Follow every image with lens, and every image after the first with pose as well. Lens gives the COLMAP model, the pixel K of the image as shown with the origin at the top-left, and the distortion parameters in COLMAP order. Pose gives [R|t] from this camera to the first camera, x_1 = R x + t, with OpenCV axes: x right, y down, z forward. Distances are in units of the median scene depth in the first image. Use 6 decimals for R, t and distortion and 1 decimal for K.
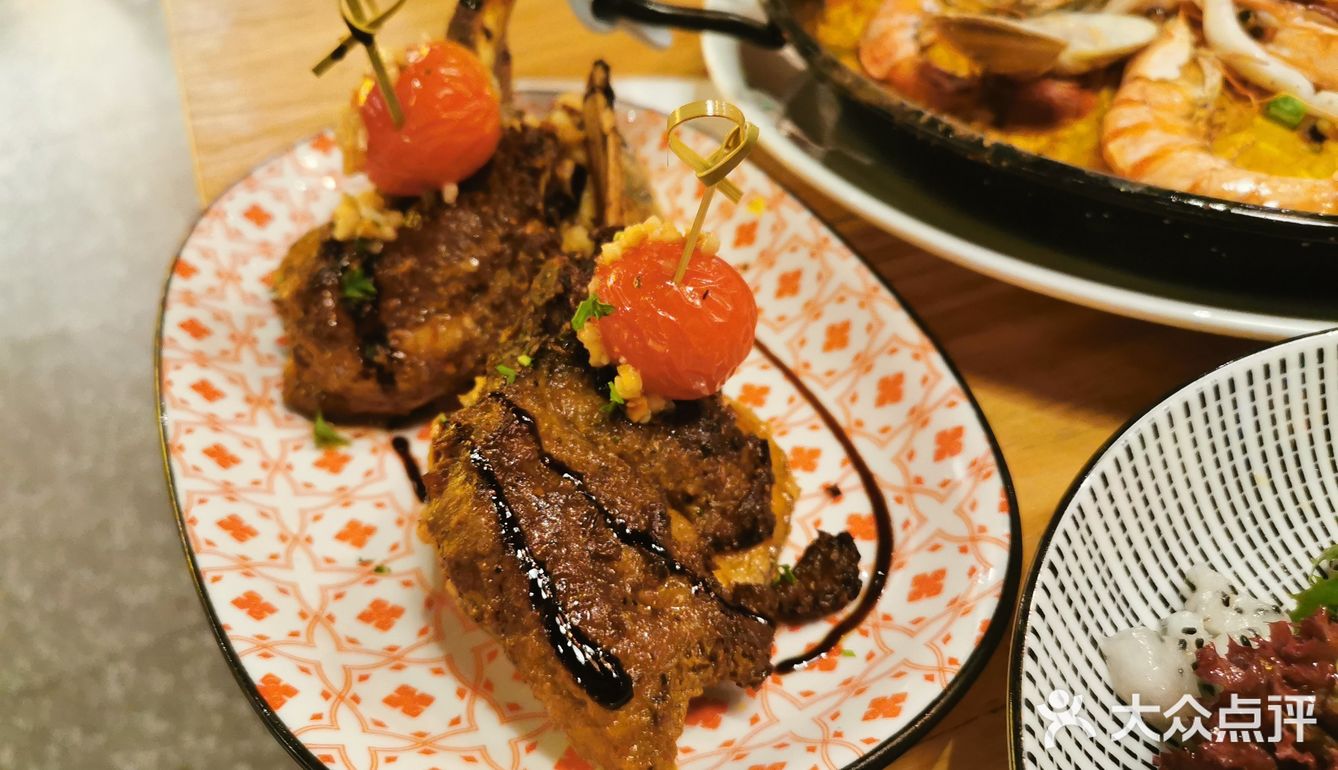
lens RADIAL K [[1172.6, 0, 669.0], [0, 1172.6, 385.0], [0, 0, 1]] dist [-0.009302, -0.010885]
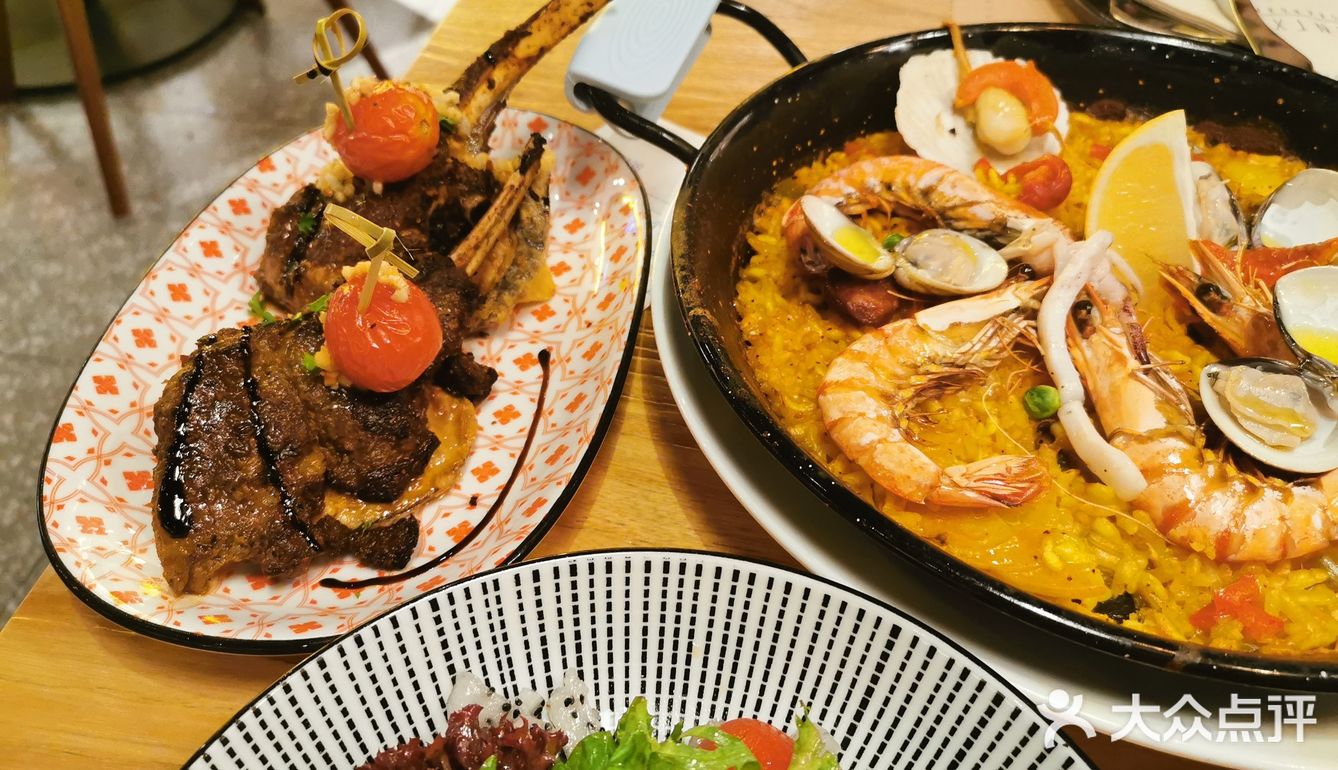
lens RADIAL K [[1172.6, 0, 669.0], [0, 1172.6, 385.0], [0, 0, 1]] dist [-0.009302, -0.010885]
pose [[0.819922, 0.435814, -0.371207, 0.824399], [-0.410618, 0.899531, 0.149117, -0.346629], [0.398900, 0.030160, 0.916498, -0.158406]]
